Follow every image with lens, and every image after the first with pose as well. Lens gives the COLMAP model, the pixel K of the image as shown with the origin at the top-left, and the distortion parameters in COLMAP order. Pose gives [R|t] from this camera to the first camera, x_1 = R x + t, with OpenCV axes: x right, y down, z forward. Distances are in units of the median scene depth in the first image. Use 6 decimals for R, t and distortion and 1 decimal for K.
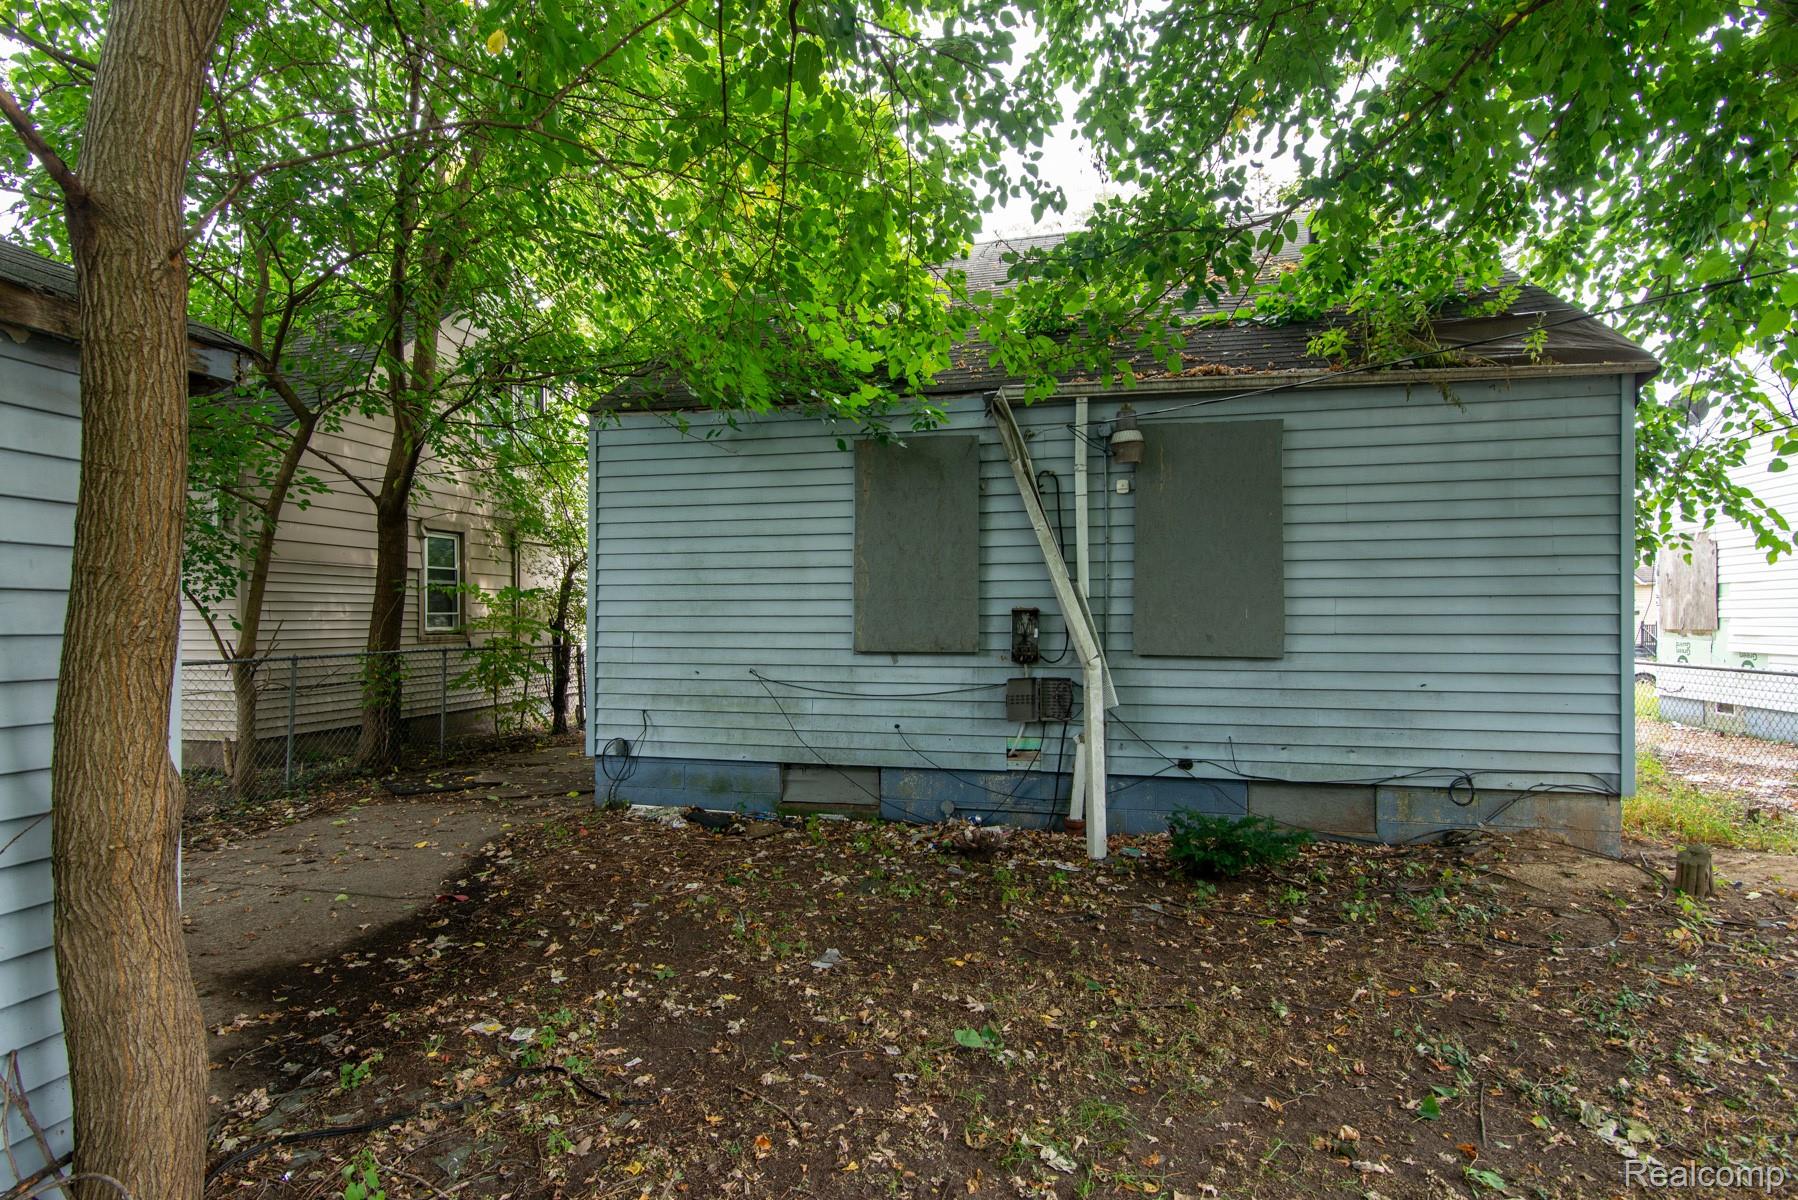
lens RADIAL K [[884.3, 0, 858.0], [0, 884.3, 608.7], [0, 0, 1]] dist [0.000103, -0.000229]
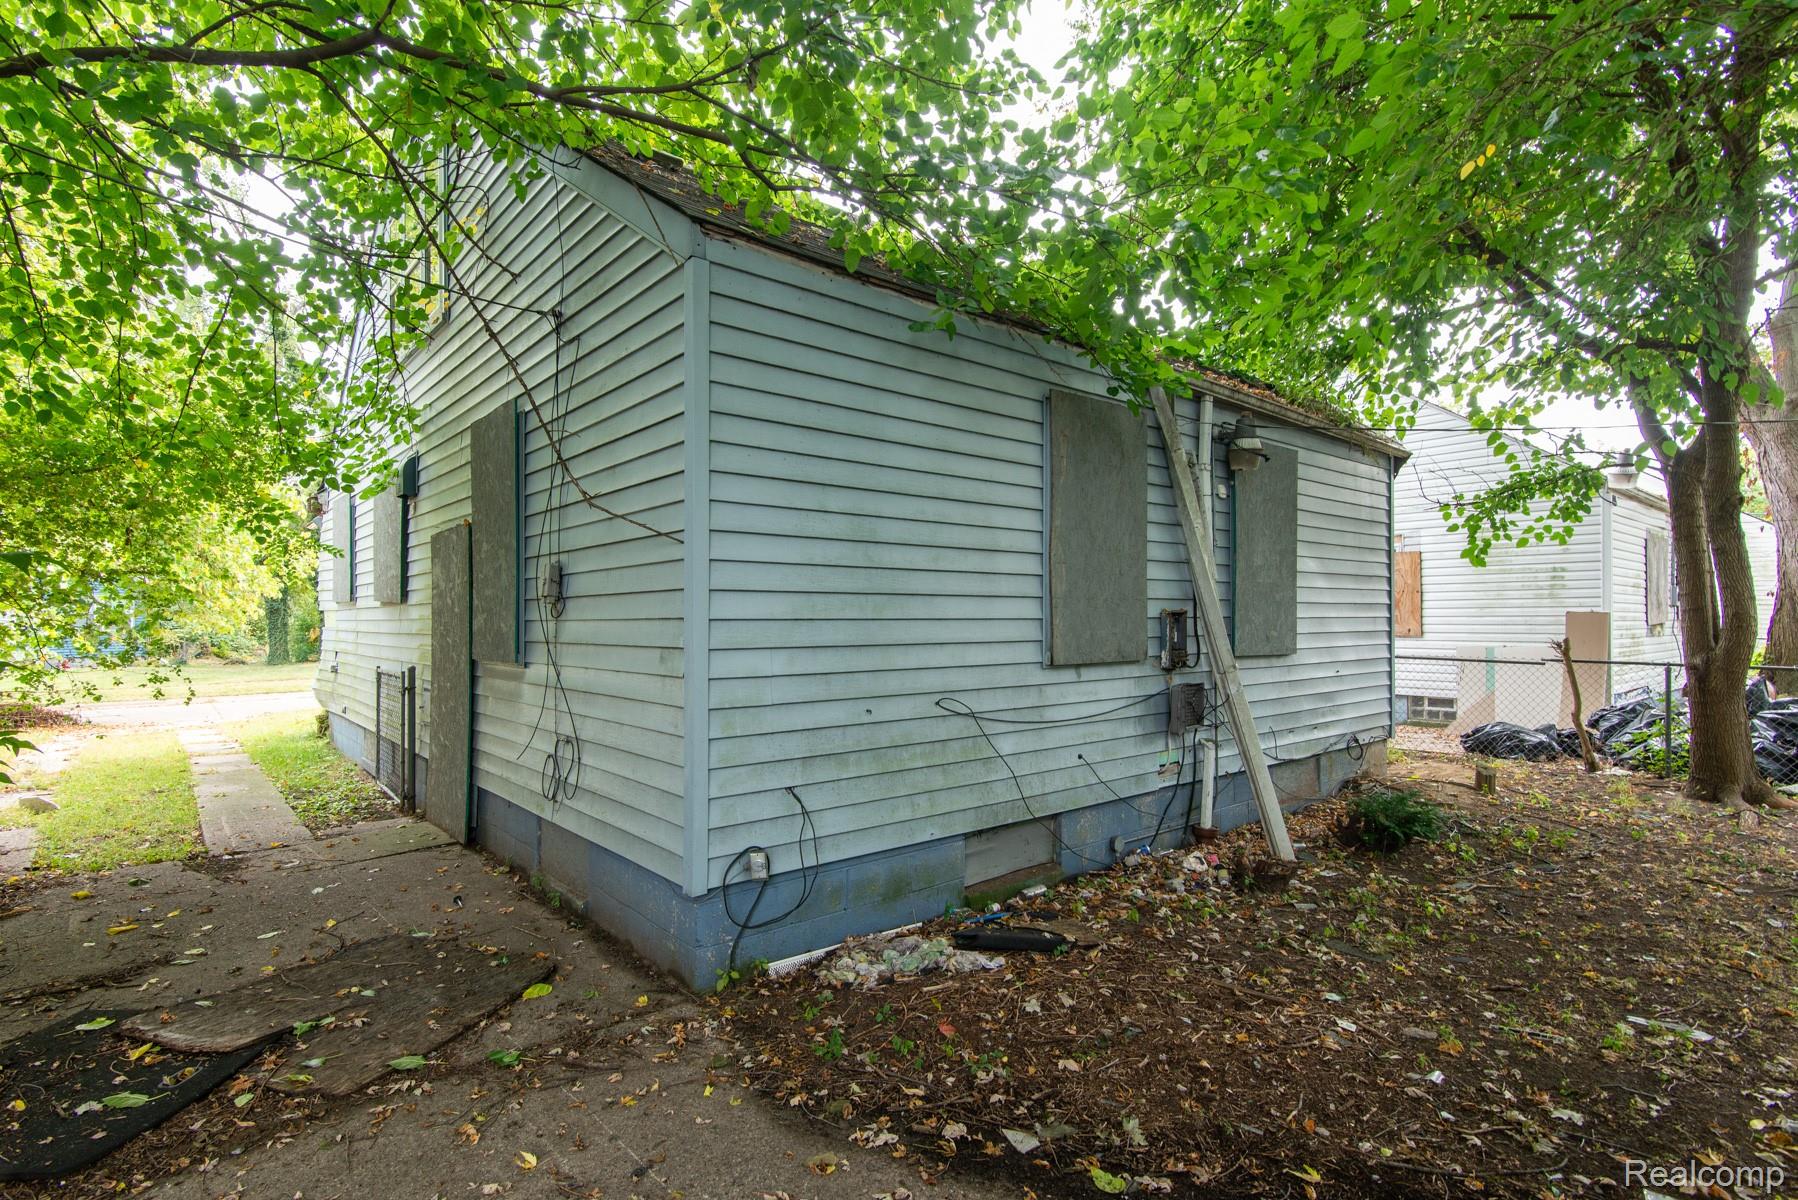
lens RADIAL K [[884.3, 0, 858.0], [0, 884.3, 608.7], [0, 0, 1]] dist [0.000103, -0.000229]
pose [[0.602793, 0.008192, 0.797856, -0.705470], [-0.007059, 0.999963, -0.004934, 0.004401], [-0.797867, -0.002658, 0.602828, 0.668565]]
